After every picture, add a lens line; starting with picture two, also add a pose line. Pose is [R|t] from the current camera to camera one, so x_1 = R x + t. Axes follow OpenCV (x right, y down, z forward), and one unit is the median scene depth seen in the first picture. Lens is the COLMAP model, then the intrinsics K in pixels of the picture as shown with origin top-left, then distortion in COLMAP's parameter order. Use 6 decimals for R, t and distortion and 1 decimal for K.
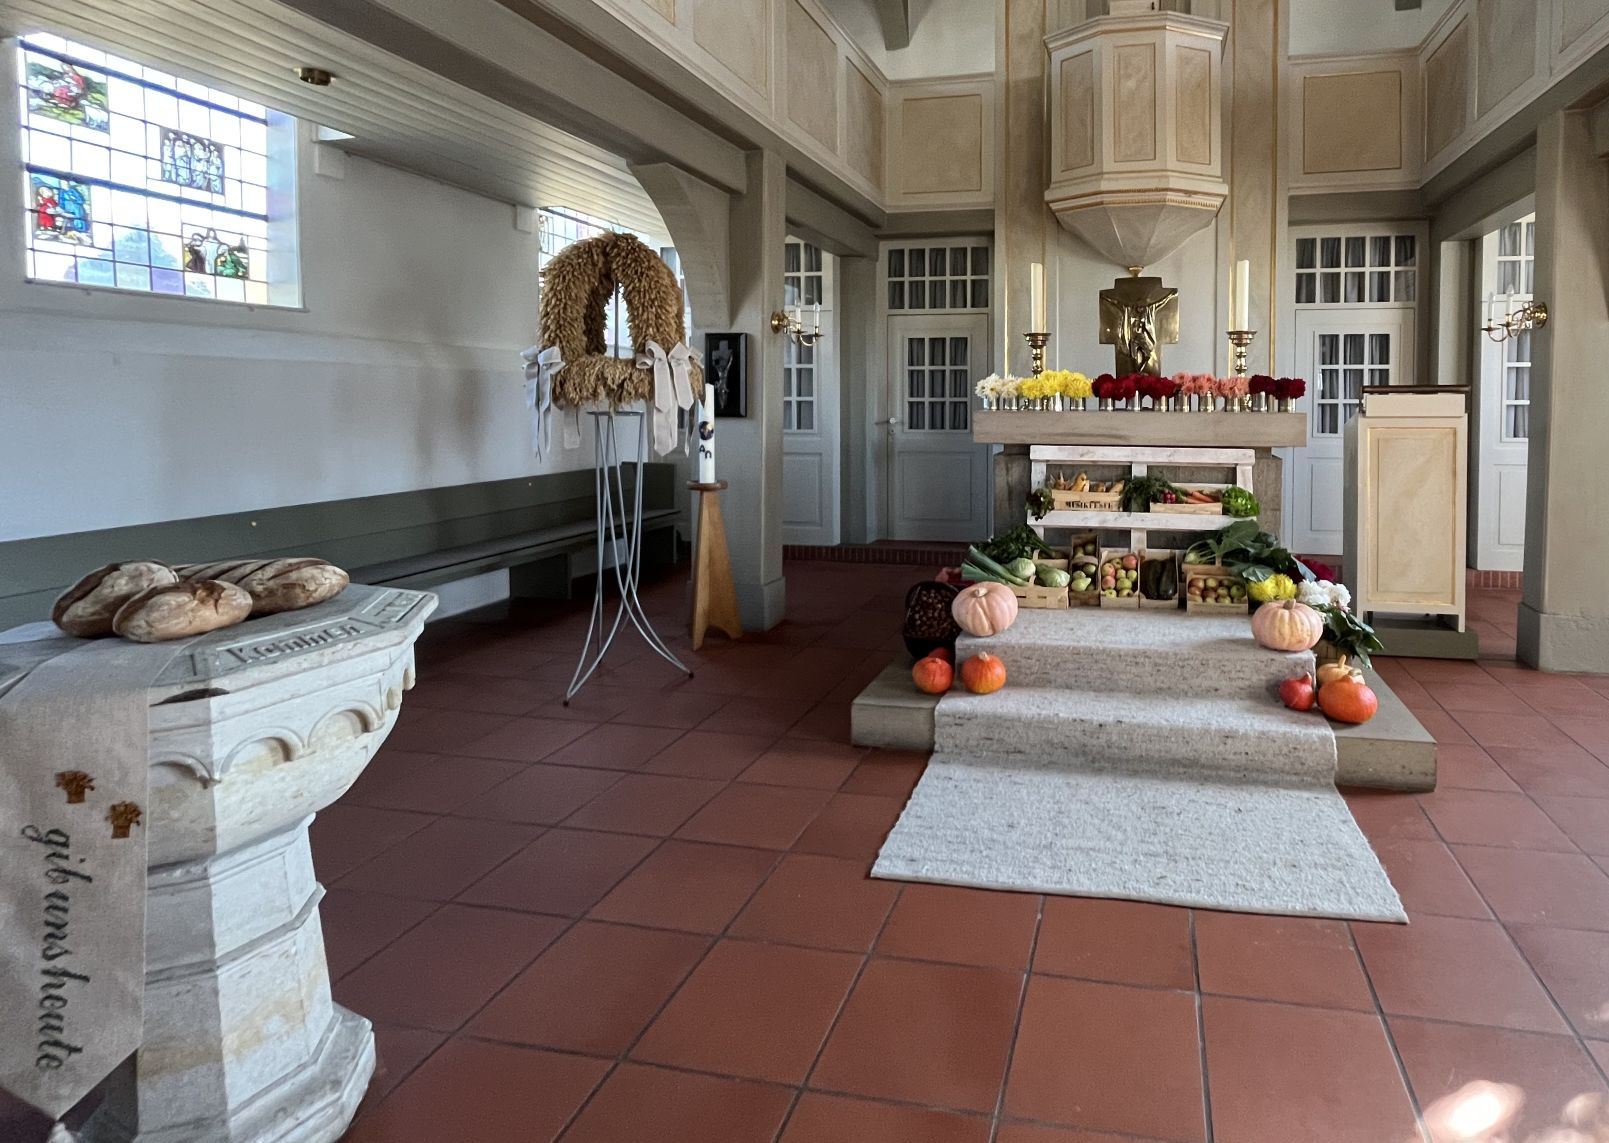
lens RADIAL K [[810.6, 0, 1008.2], [0, 810.6, 427.4], [0, 0, 1]] dist [-0.000855, -0.000356]
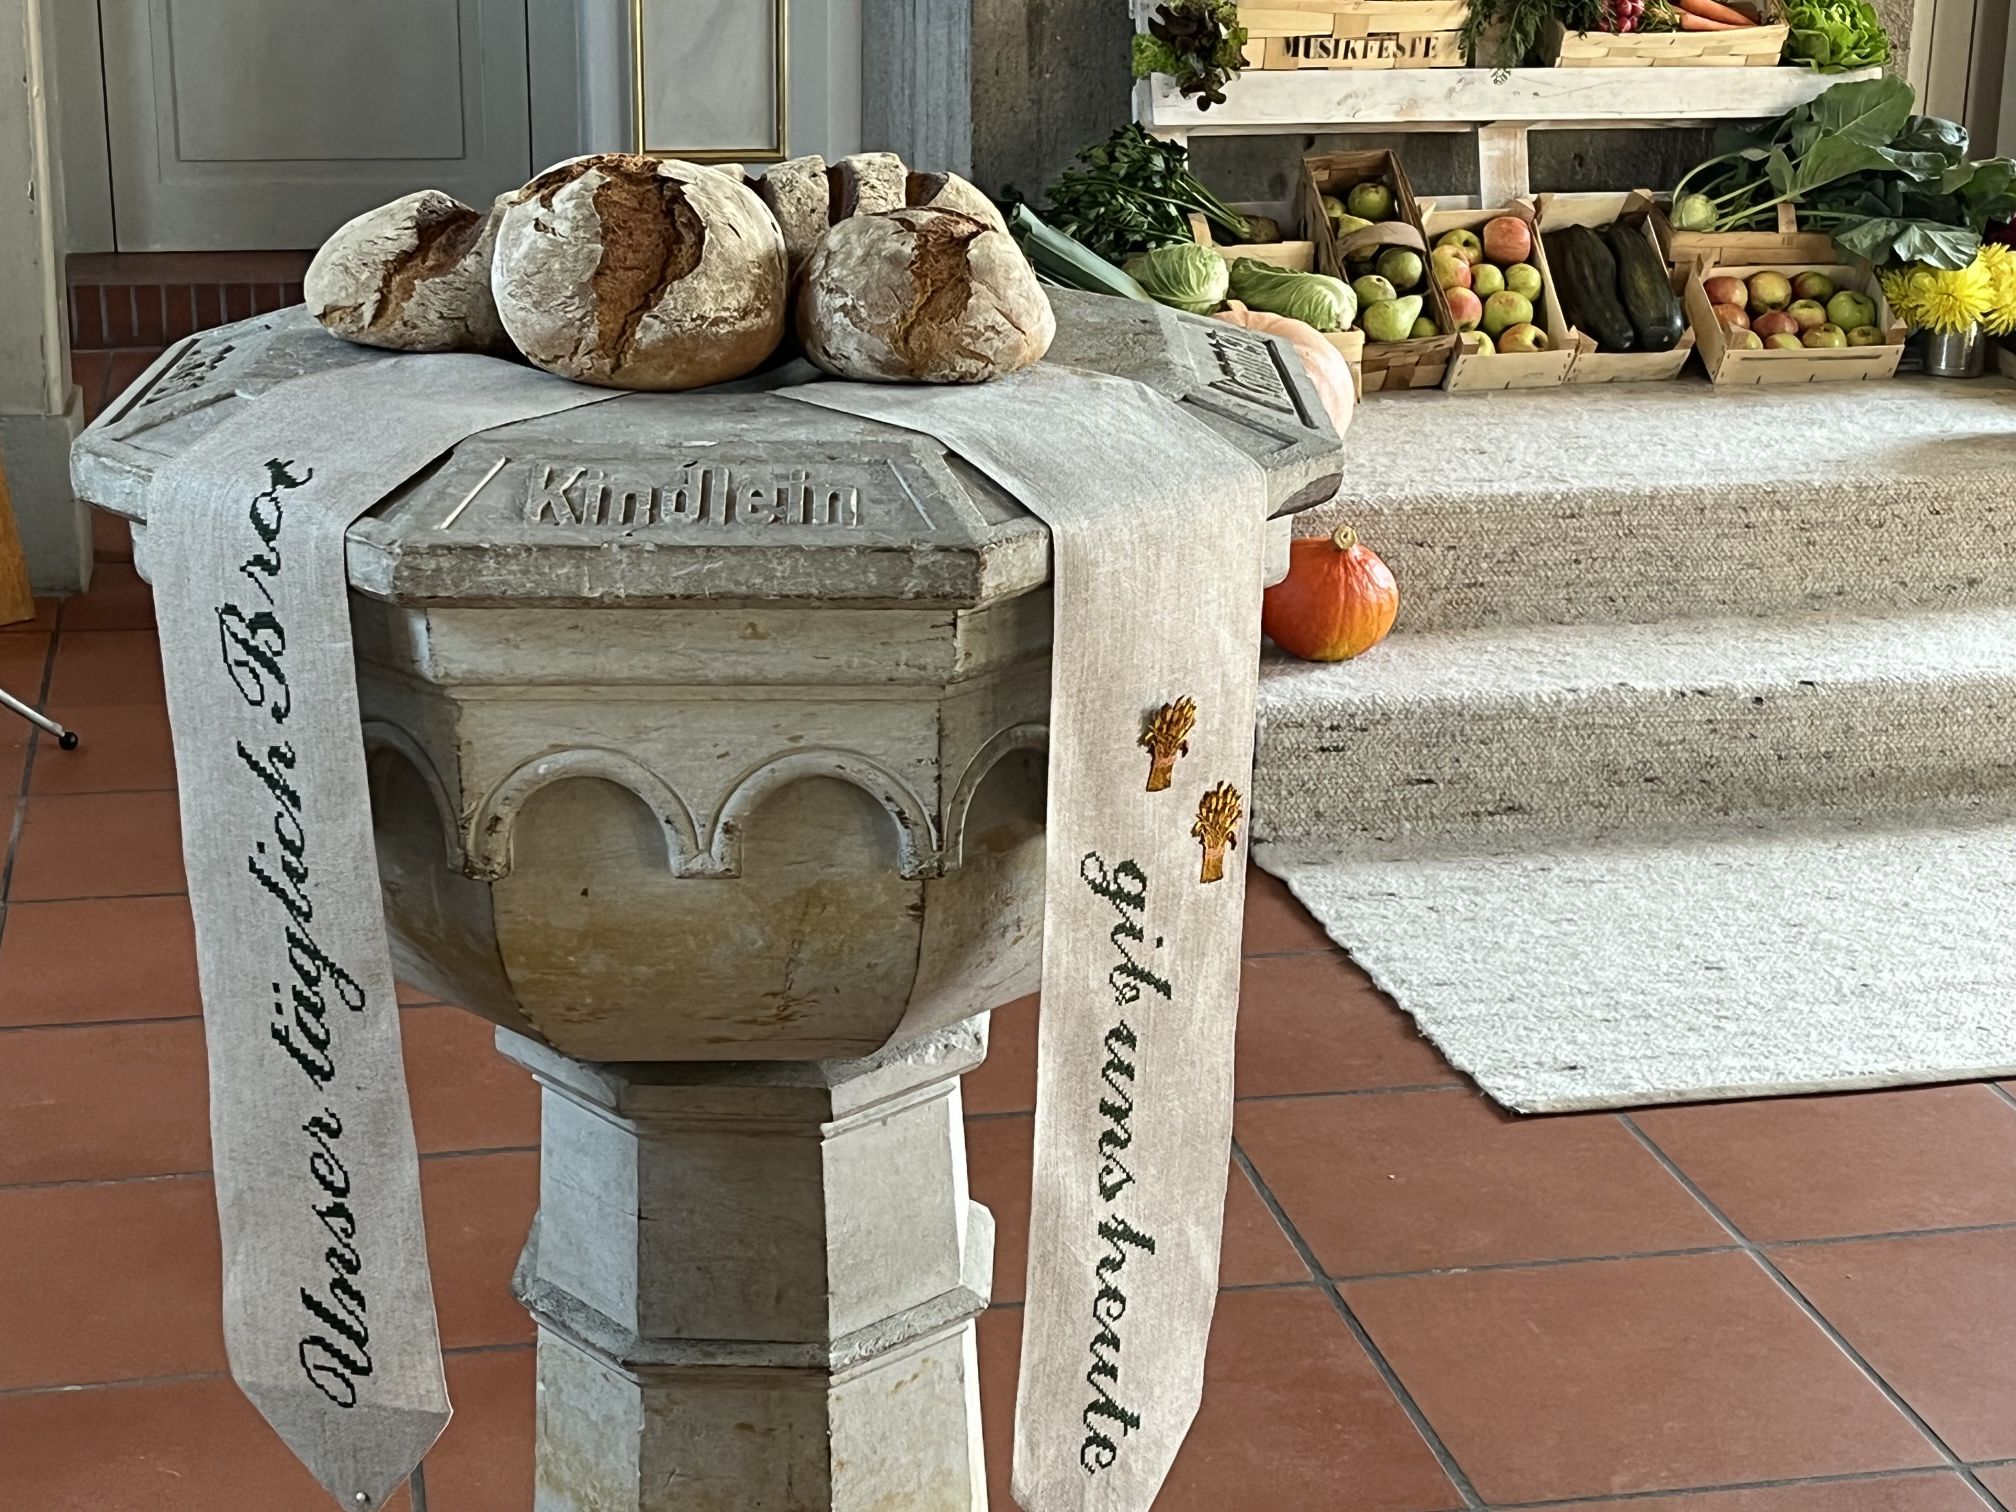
lens RADIAL K [[3354.3, 0, 1008.0], [0, 3354.3, 756.0], [0, 0, 1]] dist [0.192016, -0.805844]
pose [[0.927792, -0.100612, 0.359277, -0.472765], [-0.001263, 0.962102, 0.272688, 0.010990], [-0.373097, -0.253452, 0.892503, -0.083581]]
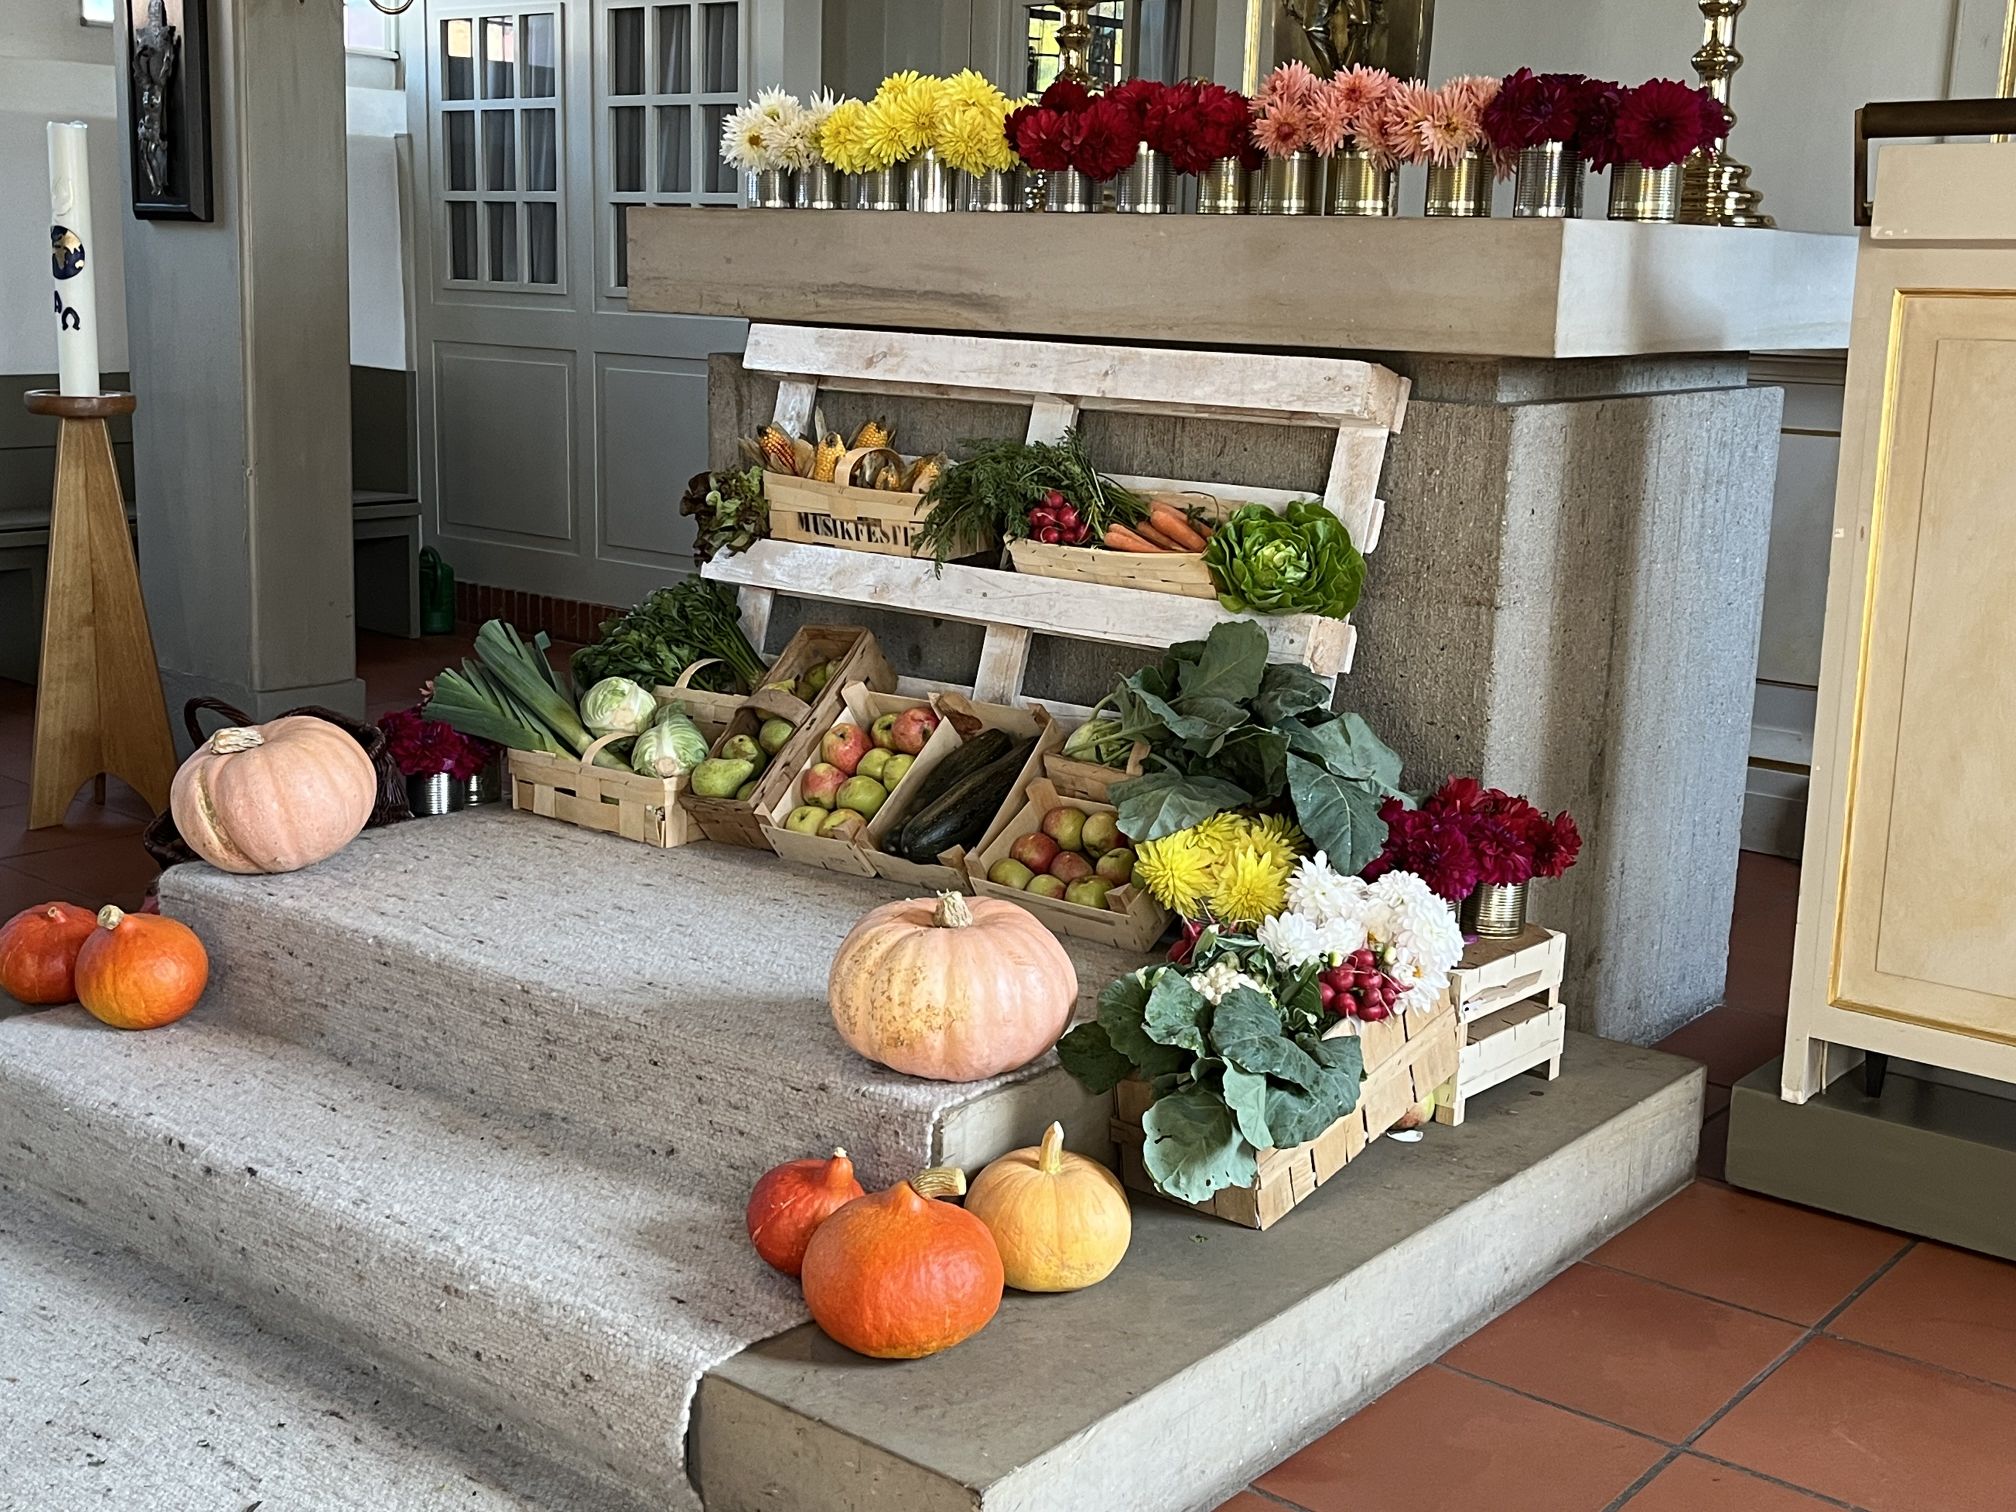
lens RADIAL K [[2351.2, 0, 995.3], [0, 2351.2, 764.9], [0, 0, 1]] dist [0.139359, -0.421801]
pose [[0.869825, 0.123742, -0.477590, 0.575304], [-0.039816, 0.982484, 0.182041, 0.020590], [0.491751, -0.139328, 0.859516, 0.265307]]
